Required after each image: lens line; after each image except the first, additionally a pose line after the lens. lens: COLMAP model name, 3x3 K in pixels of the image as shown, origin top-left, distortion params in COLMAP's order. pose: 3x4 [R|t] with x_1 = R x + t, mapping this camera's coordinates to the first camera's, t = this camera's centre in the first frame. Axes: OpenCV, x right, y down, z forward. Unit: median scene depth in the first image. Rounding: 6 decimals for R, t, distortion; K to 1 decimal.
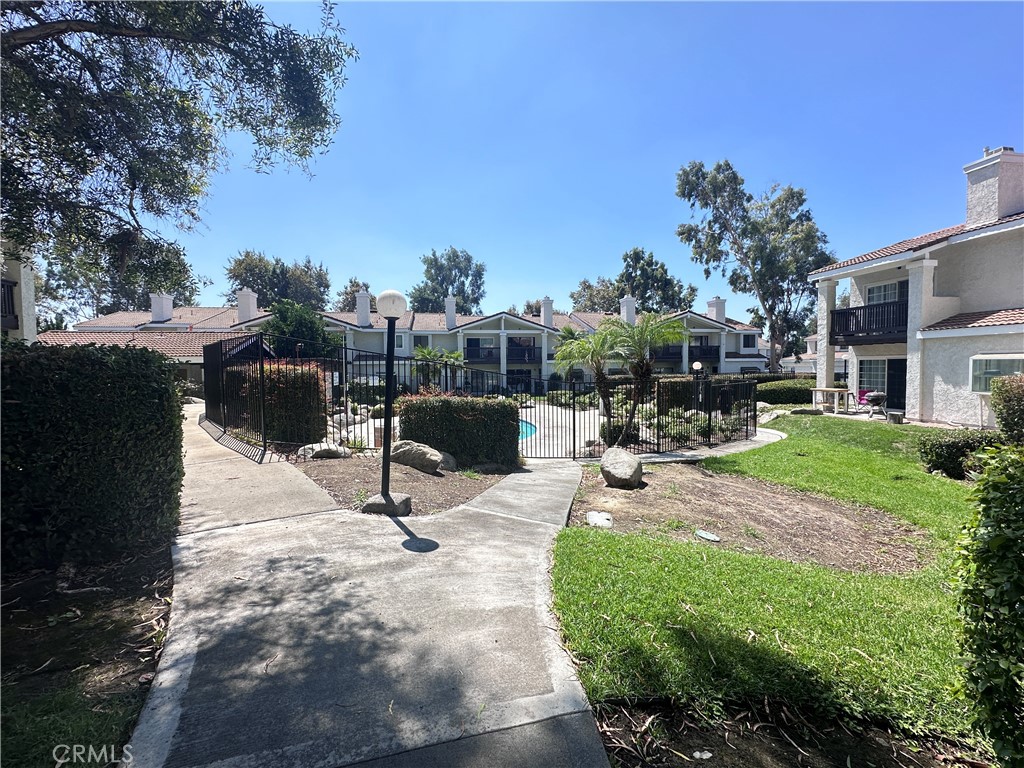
lens RADIAL K [[408.2, 0, 512.0], [0, 408.2, 384.0], [0, 0, 1]] dist [0.000403, 0.000170]
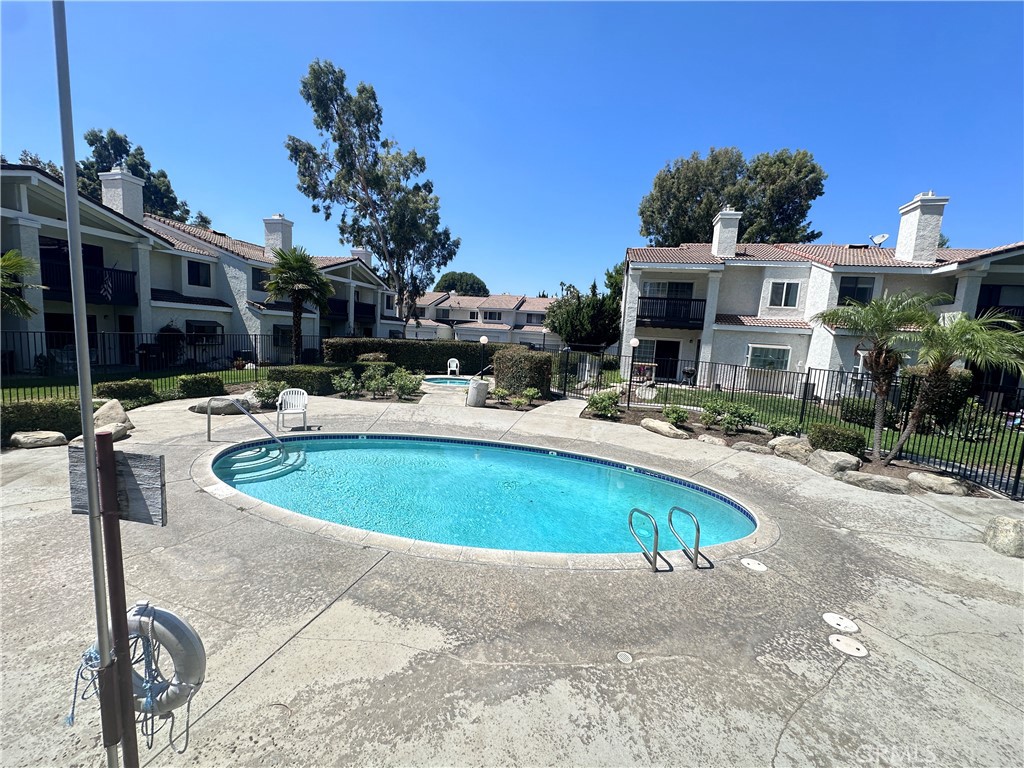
lens RADIAL K [[408.2, 0, 512.0], [0, 408.2, 384.0], [0, 0, 1]] dist [0.000403, 0.000170]
pose [[0.412050, -0.078647, 0.907761, -0.177669], [-0.023351, 0.995029, 0.096807, -0.014012], [-0.910862, -0.061087, 0.408165, 0.333931]]
